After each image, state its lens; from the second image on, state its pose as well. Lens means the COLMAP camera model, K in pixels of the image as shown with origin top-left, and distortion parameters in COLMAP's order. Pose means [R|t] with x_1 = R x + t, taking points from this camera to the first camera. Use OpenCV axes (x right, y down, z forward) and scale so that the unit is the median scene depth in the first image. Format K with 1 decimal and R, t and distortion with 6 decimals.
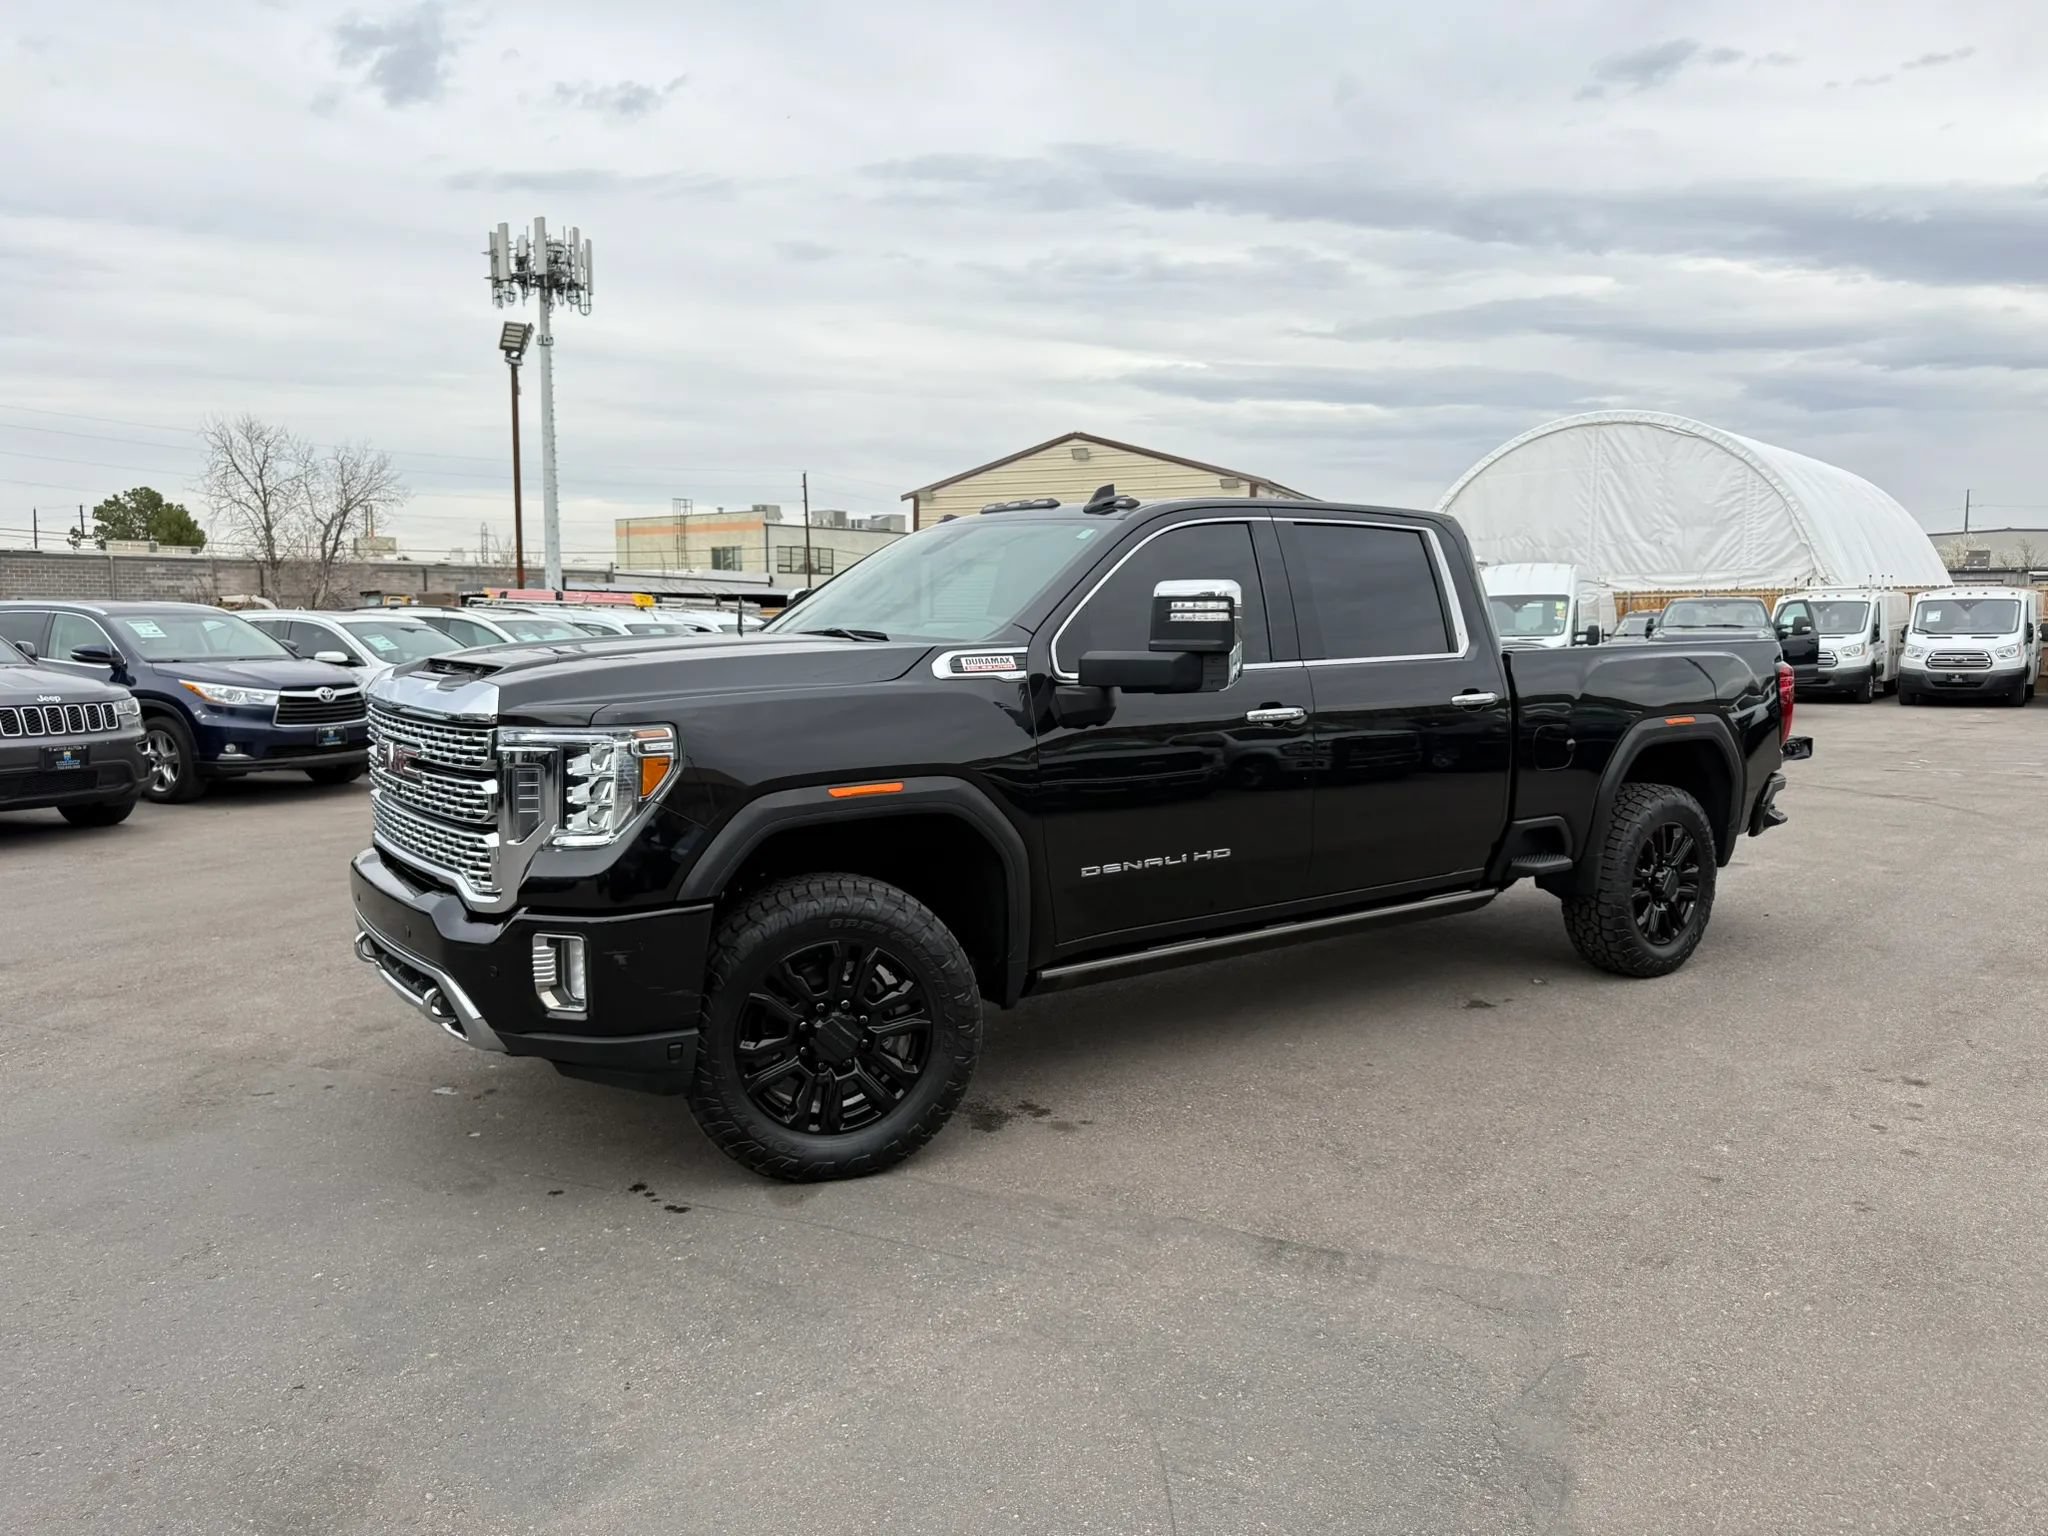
lens RADIAL K [[1450.4, 0, 1026.9], [0, 1450.4, 791.6], [0, 0, 1]] dist [0.083458, -0.116081]
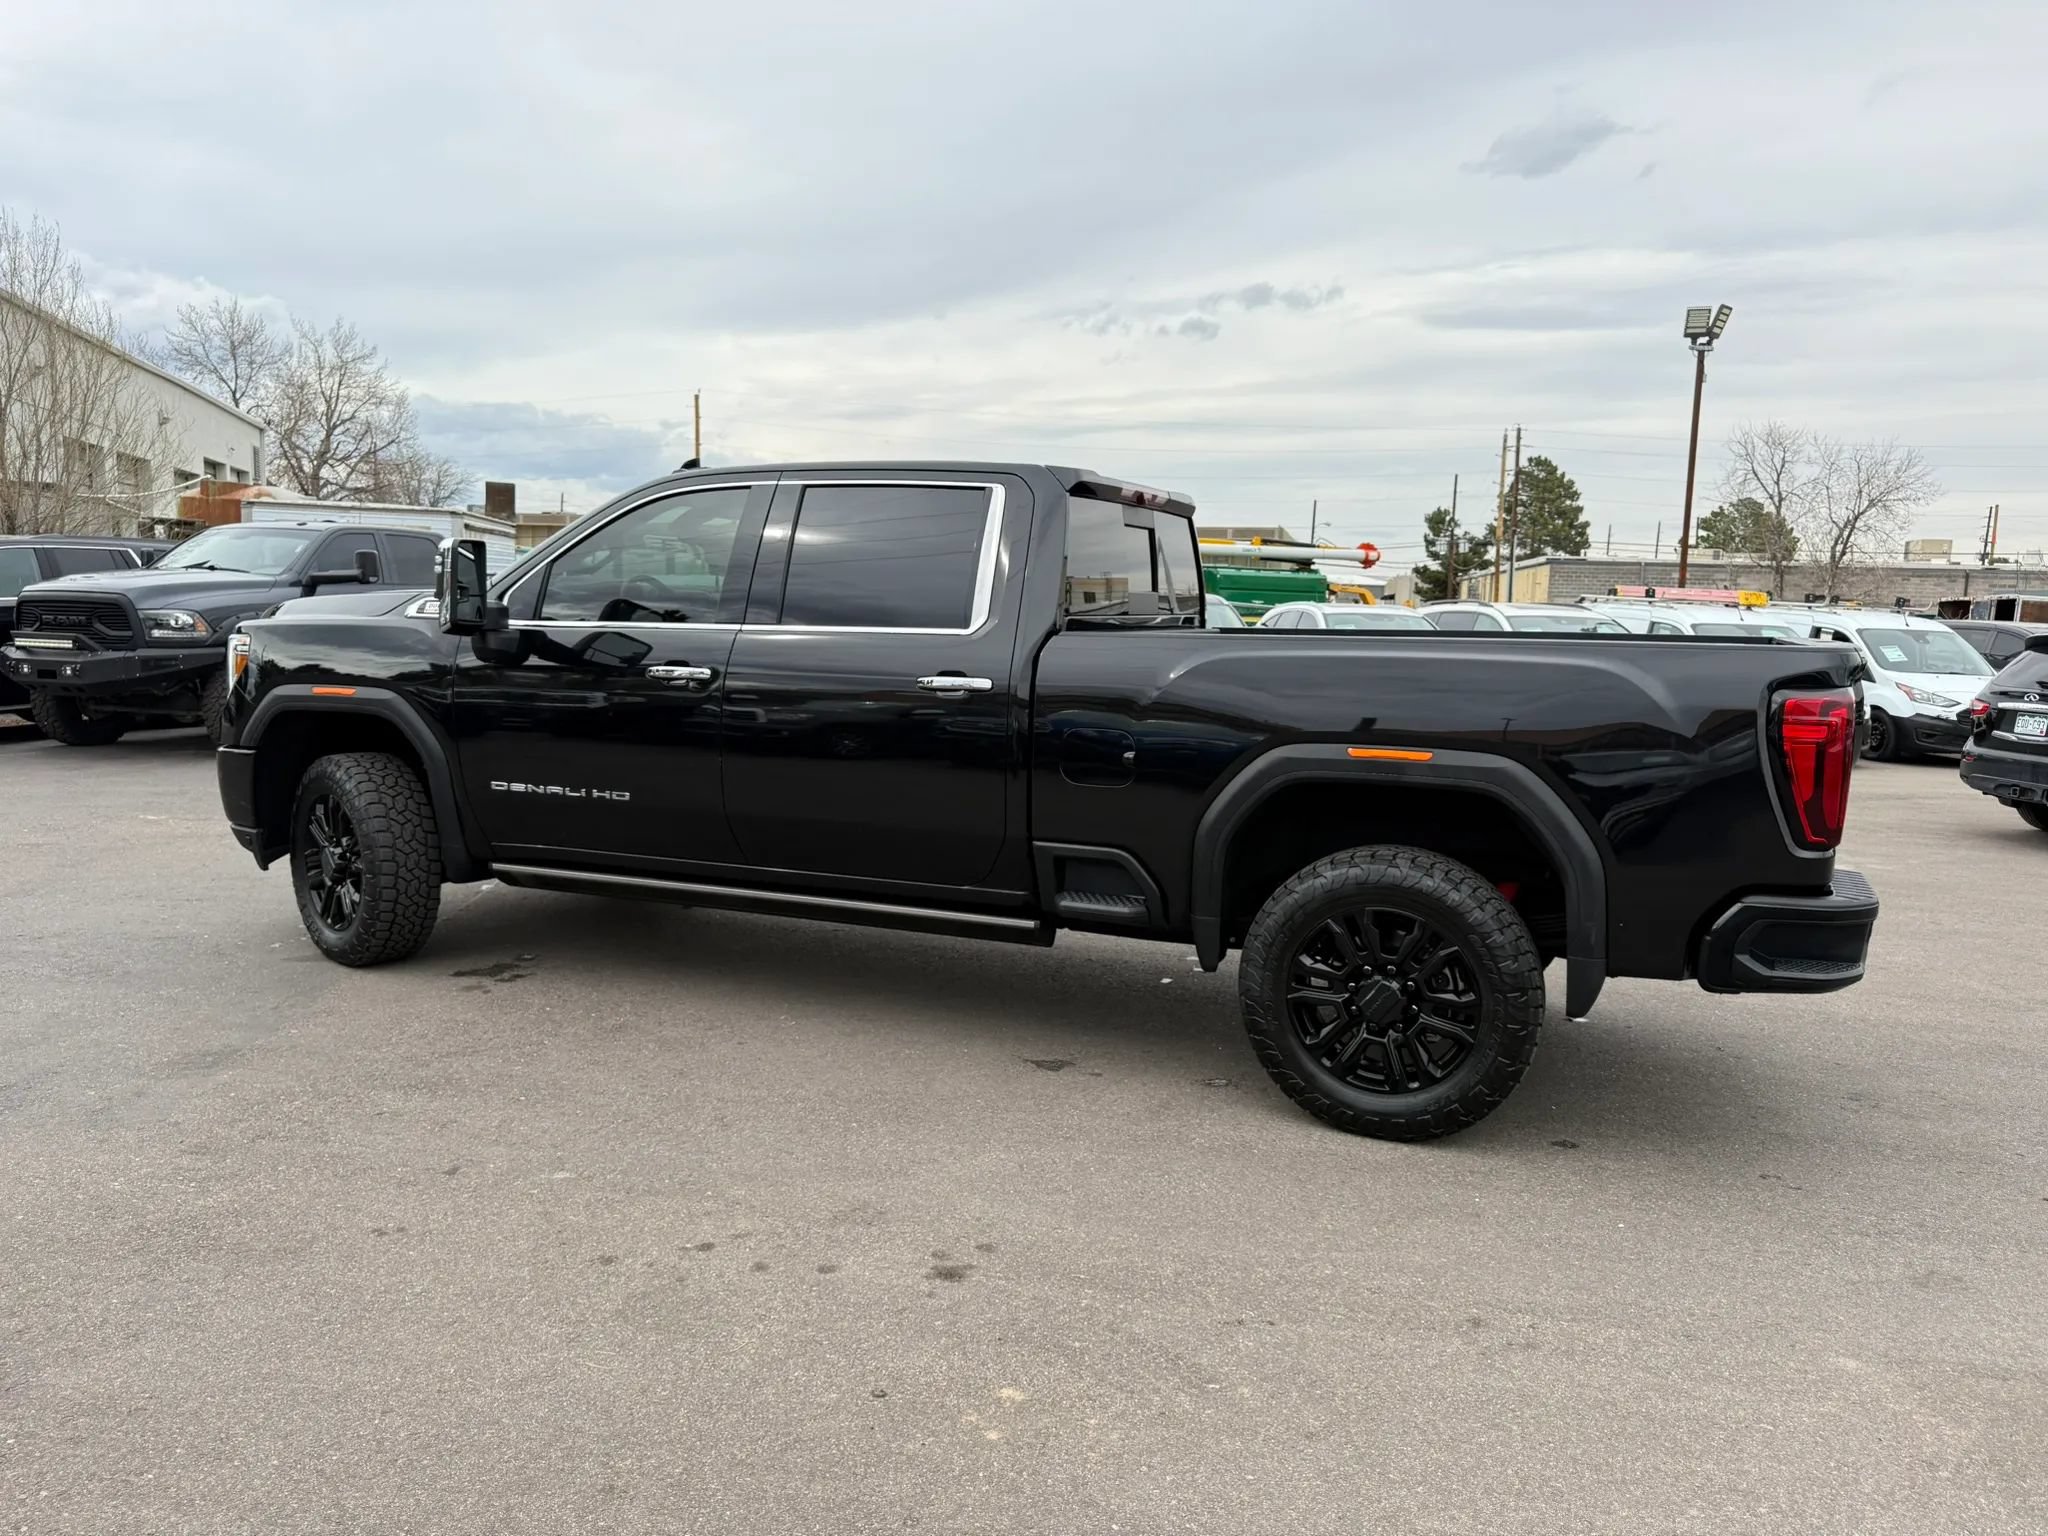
lens RADIAL K [[1466.9, 0, 1024.0], [0, 1466.9, 768.0], [0, 0, 1]] dist [0.076011, -0.116832]
pose [[0.508997, 0.109521, -0.853772, 1.168223], [-0.129090, 0.990367, 0.050083, -0.068608], [0.851033, 0.084721, 0.518232, 0.657283]]
